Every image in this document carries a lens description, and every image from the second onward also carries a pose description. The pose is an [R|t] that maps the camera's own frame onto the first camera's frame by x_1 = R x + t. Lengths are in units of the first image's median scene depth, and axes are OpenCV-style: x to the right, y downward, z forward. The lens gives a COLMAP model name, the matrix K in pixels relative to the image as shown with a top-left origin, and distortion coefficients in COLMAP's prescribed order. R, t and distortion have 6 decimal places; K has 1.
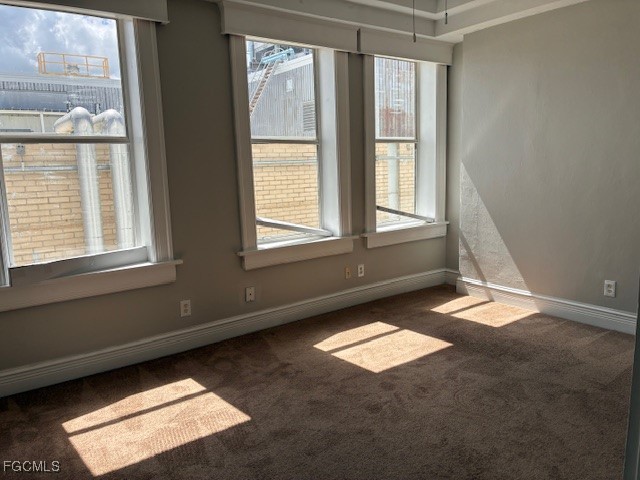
lens RADIAL K [[499.4, 0, 322.6], [0, 499.4, 240.1], [0, 0, 1]] dist [0.039669, -0.039644]
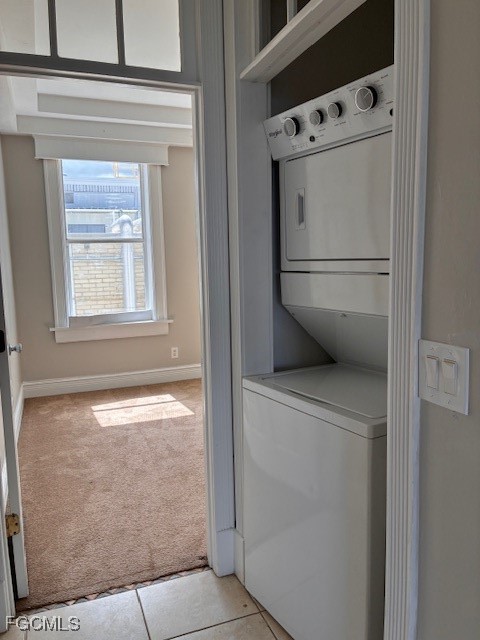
lens RADIAL K [[499.4, 0, 237.7], [0, 499.4, 320.3], [0, 0, 1]] dist [0.039669, -0.039644]
pose [[0.964032, 0.040141, -0.262737, 0.340443], [-0.044878, 0.998920, -0.012054, 0.056968], [0.261969, 0.023411, 0.964792, -0.443150]]
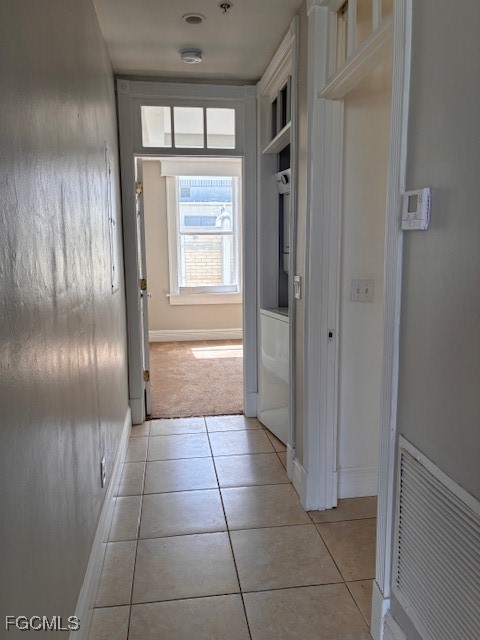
lens RADIAL K [[499.4, 0, 240.2], [0, 499.4, 319.5], [0, 0, 1]] dist [0.039669, -0.039644]
pose [[0.885365, 0.085619, -0.456945, 0.688512], [-0.086389, 0.996075, 0.019251, 0.129366], [0.456800, 0.022431, 0.889286, -0.918650]]
